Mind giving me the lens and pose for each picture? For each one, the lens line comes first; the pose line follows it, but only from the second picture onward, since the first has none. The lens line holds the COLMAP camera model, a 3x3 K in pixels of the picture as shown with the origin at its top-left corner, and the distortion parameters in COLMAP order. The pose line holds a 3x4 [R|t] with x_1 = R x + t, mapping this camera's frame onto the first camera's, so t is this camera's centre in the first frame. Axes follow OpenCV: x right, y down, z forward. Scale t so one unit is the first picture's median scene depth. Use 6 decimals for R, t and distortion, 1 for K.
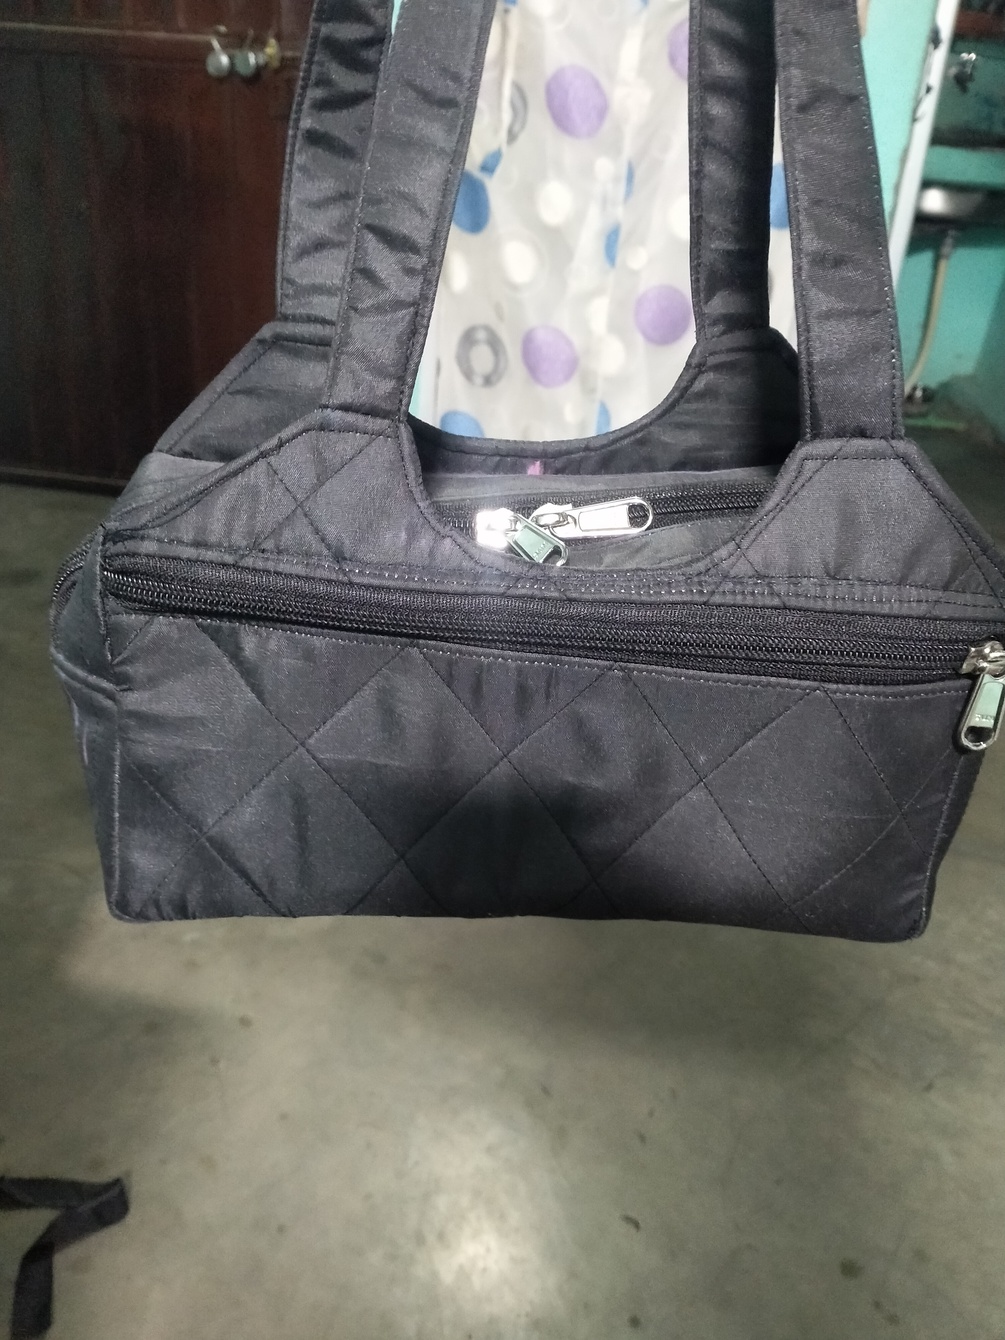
lens RADIAL K [[934.0, 0, 502.5], [0, 934.0, 670.0], [0, 0, 1]] dist [-0.036094, -0.001284]
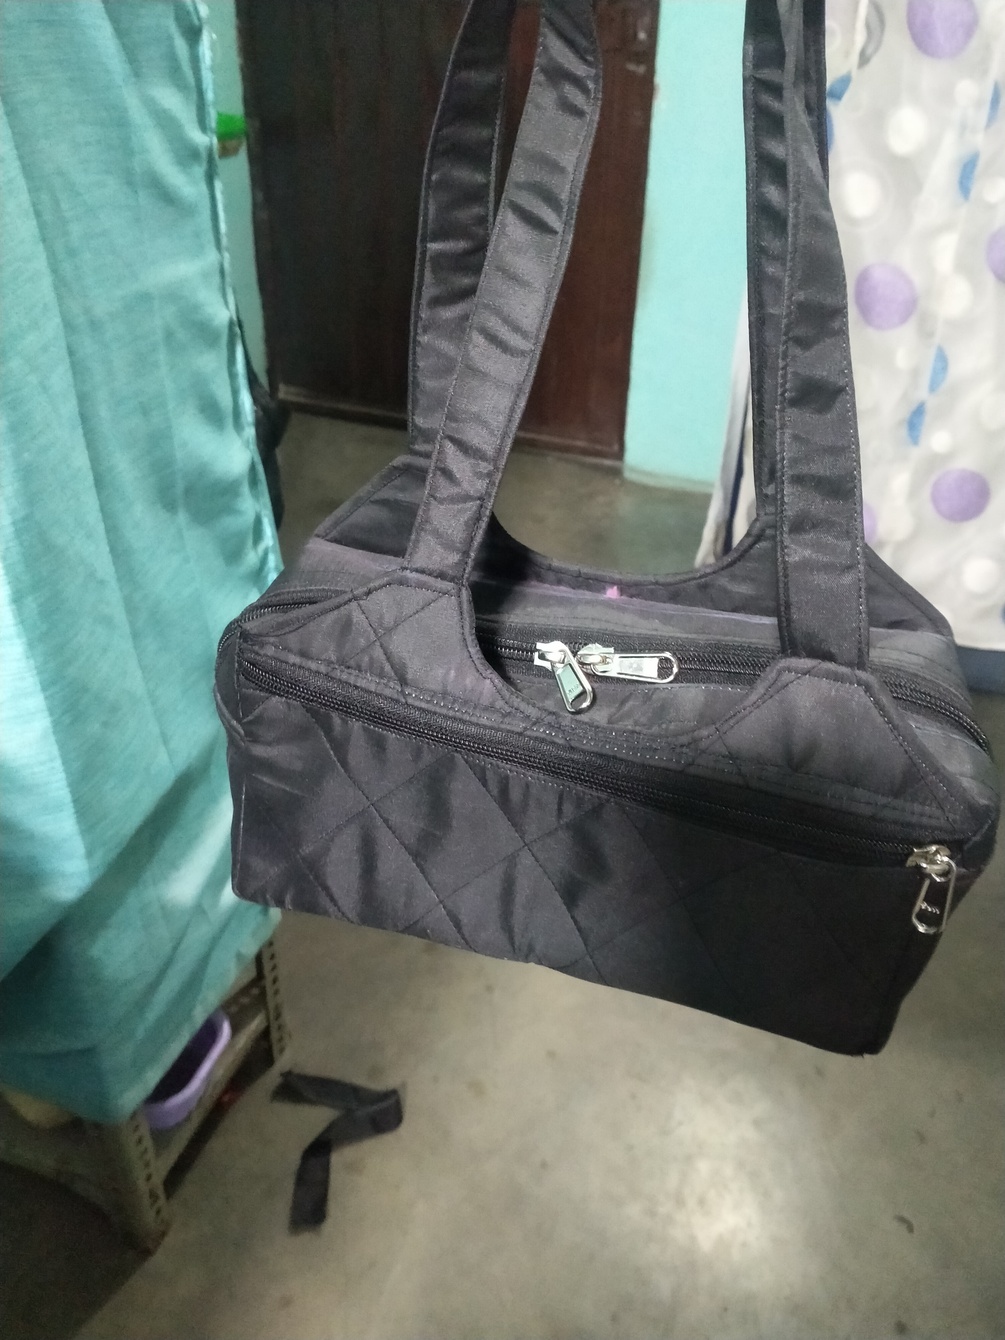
lens RADIAL K [[934.0, 0, 502.5], [0, 934.0, 670.0], [0, 0, 1]] dist [-0.036094, -0.001284]
pose [[0.960953, 0.160502, -0.225407, 0.244300], [-0.149859, 0.986655, 0.063676, -0.239810], [0.232619, -0.027410, 0.972182, -0.215733]]
